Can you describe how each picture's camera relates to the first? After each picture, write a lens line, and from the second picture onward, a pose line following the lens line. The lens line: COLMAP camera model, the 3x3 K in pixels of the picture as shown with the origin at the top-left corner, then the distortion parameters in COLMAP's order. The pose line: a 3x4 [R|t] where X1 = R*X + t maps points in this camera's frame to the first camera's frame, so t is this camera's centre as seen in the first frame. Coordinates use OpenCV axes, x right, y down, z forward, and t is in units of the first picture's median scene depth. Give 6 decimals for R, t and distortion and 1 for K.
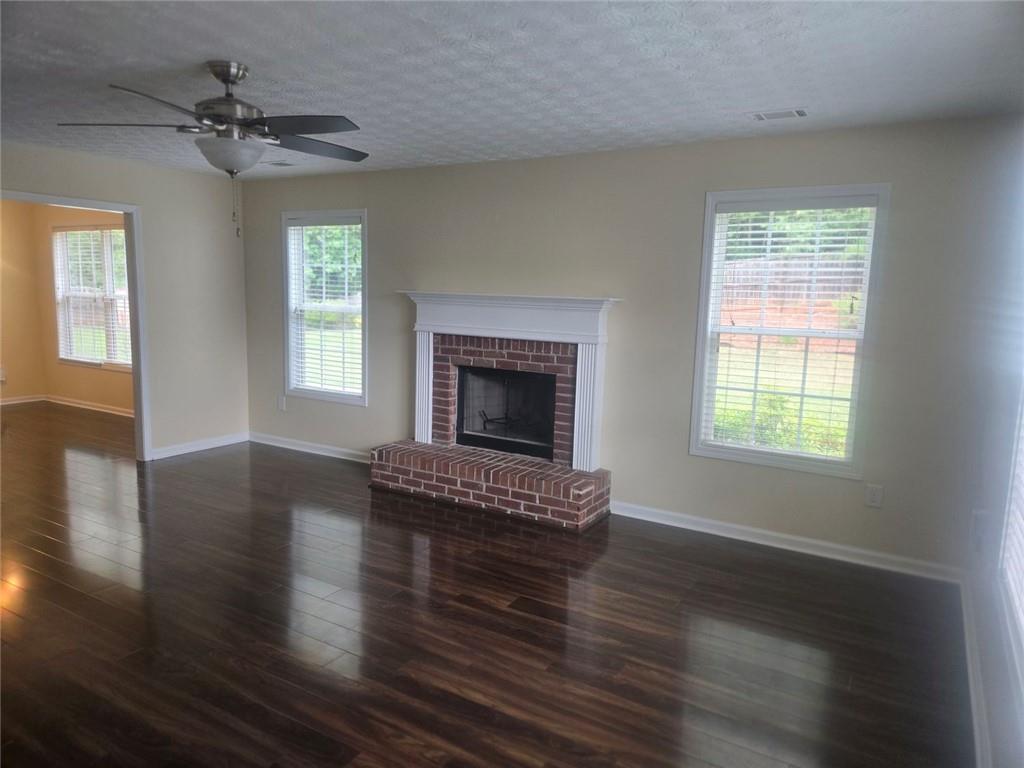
lens RADIAL K [[680.4, 0, 515.1], [0, 680.4, 385.8], [0, 0, 1]] dist [0.035163, -0.020770]
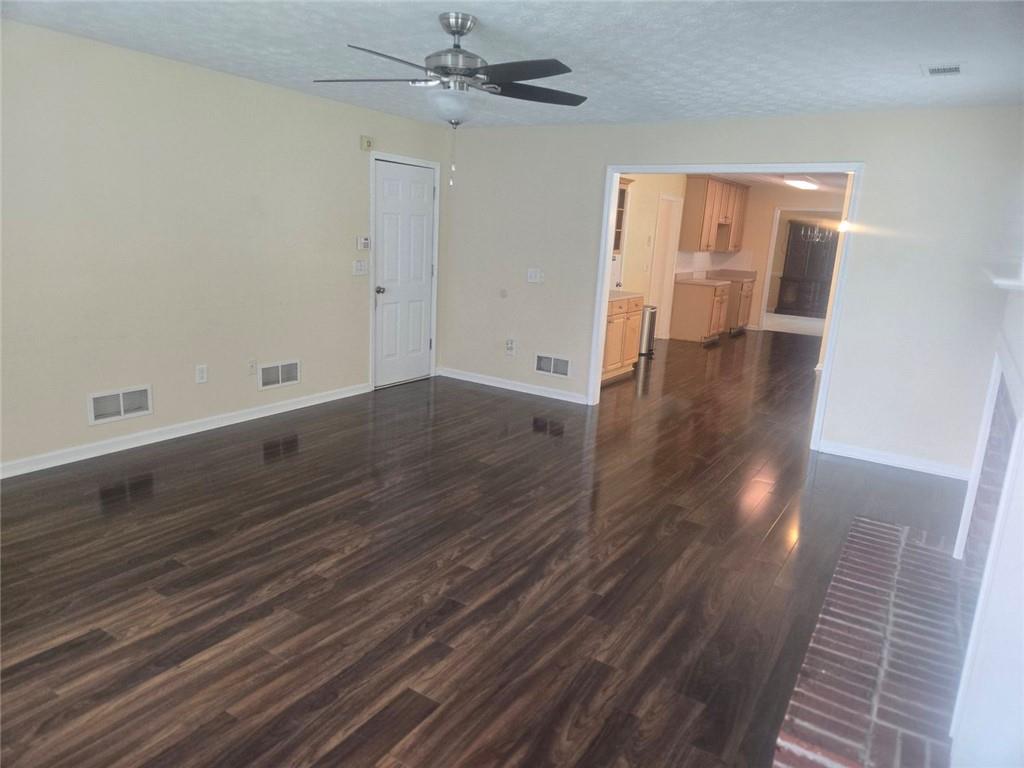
lens RADIAL K [[680.4, 0, 509.6], [0, 680.4, 378.9], [0, 0, 1]] dist [0.035163, -0.020770]
pose [[-0.034649, 0.180935, -0.982884, 0.685124], [-0.190041, 0.964338, 0.184221, -0.144428], [0.981165, 0.193172, 0.000972, 1.161854]]
